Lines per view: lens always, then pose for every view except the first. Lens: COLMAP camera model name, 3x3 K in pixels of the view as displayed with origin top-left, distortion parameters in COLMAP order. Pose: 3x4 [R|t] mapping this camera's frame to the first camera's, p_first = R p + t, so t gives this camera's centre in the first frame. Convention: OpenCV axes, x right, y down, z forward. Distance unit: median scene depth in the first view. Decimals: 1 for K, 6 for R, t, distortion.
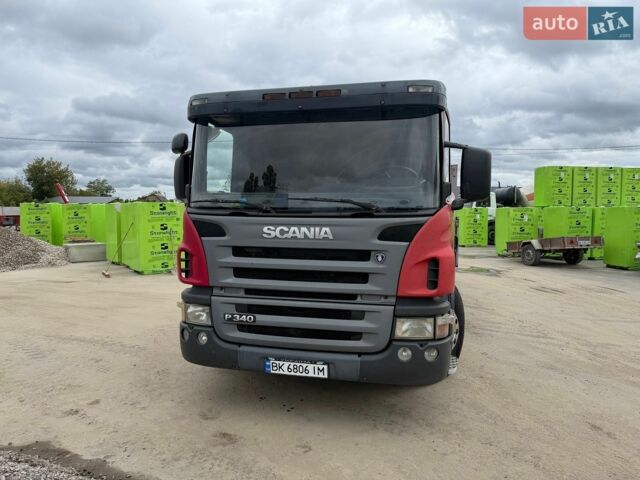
lens RADIAL K [[428.0, 0, 320.0], [0, 428.0, 240.0], [0, 0, 1]] dist [0.033222, -0.050257]
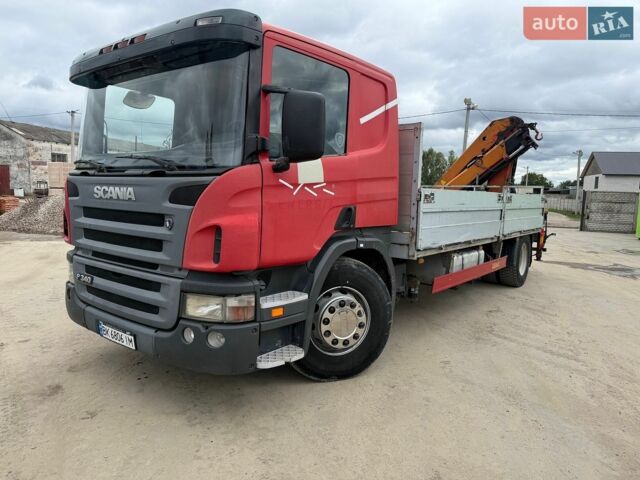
lens RADIAL K [[425.1, 0, 320.6], [0, 425.1, 249.5], [0, 0, 1]] dist [0.004342, -0.003418]
pose [[0.924417, 0.073751, -0.374184, 0.737195], [-0.052508, 0.996393, 0.066667, 0.020744], [0.377751, -0.041981, 0.924955, 0.310901]]
